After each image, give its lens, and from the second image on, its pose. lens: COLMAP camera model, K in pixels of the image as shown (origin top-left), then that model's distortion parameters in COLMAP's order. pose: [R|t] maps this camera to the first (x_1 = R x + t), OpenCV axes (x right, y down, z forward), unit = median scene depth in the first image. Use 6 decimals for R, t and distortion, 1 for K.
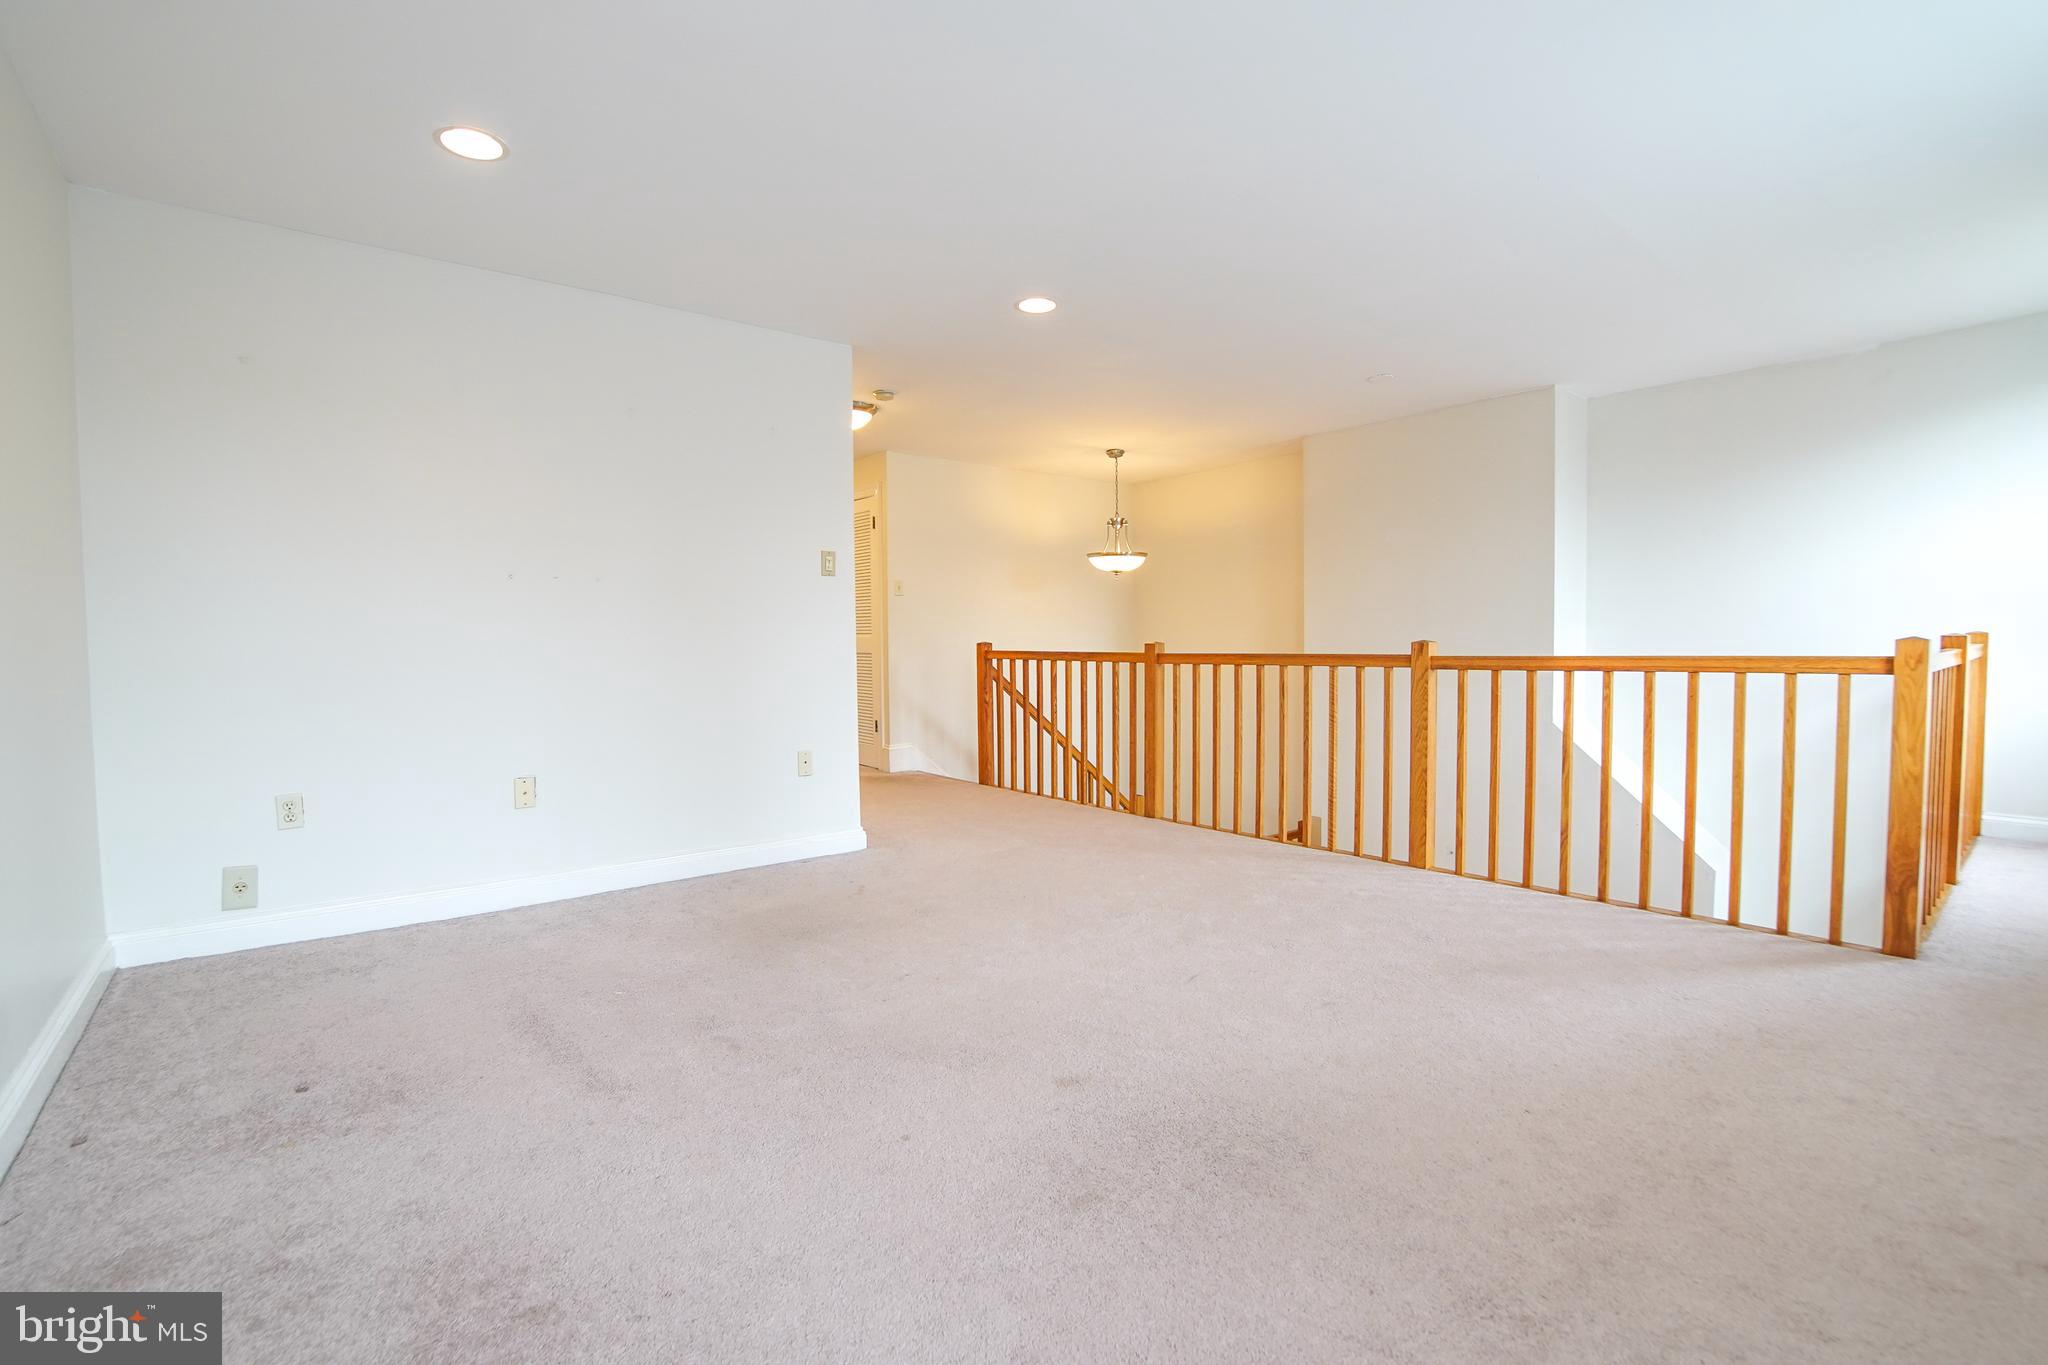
lens RADIAL K [[913.8, 0, 1021.6], [0, 913.8, 674.3], [0, 0, 1]] dist [-0.033504, 0.005746]
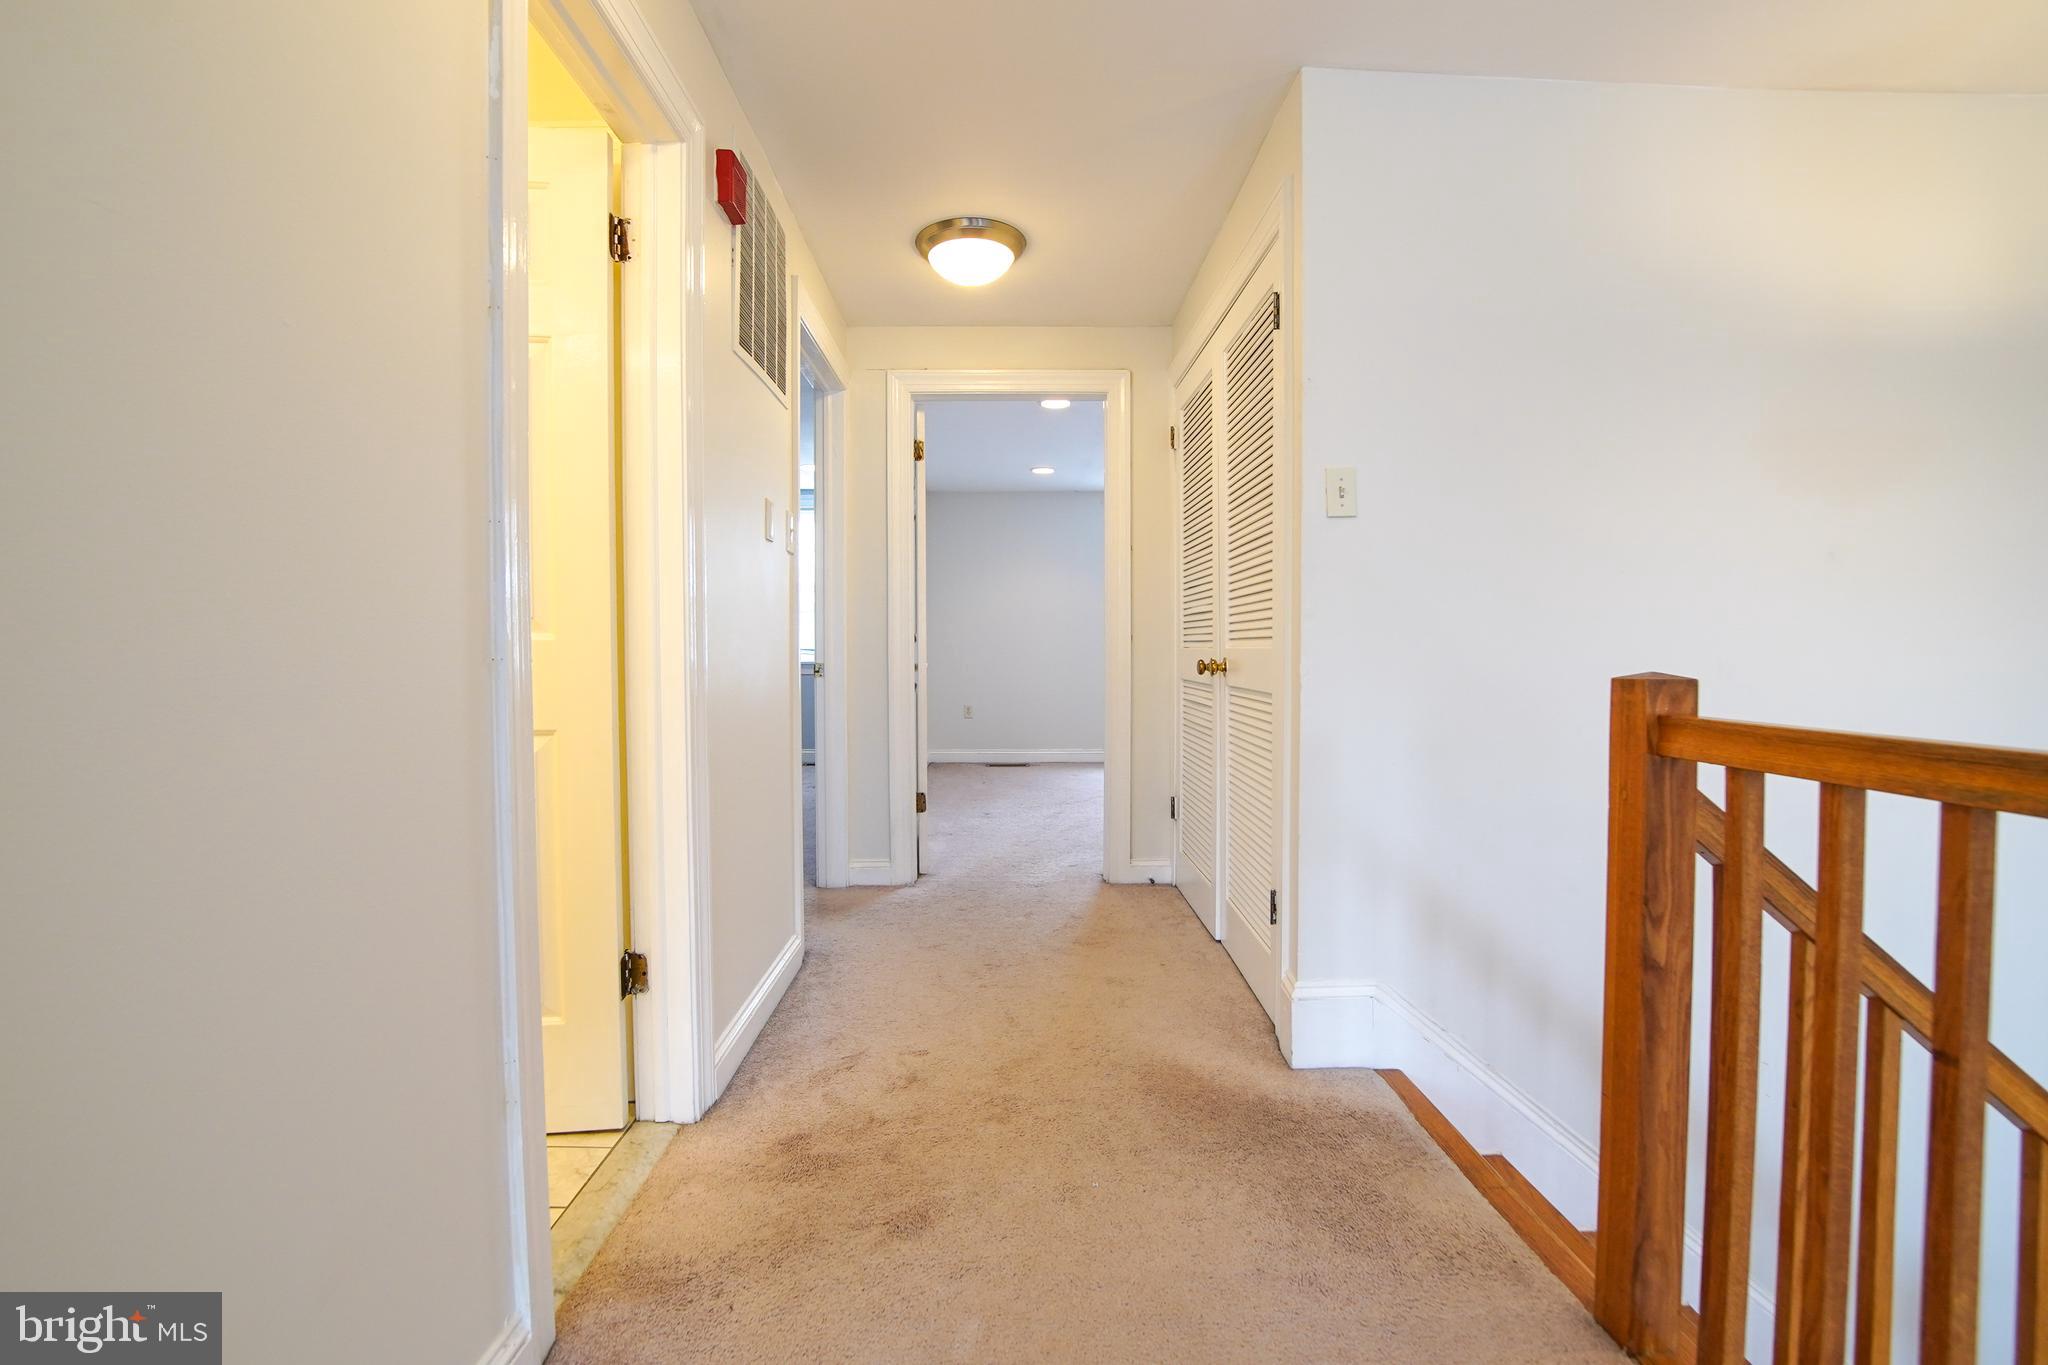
lens RADIAL K [[913.8, 0, 1021.6], [0, 913.8, 674.3], [0, 0, 1]] dist [-0.033504, 0.005746]
pose [[0.792051, 0.017625, -0.610200, -0.029474], [-0.023229, 0.999729, -0.001275, -0.031860], [0.610013, 0.015184, 0.792246, 0.748456]]
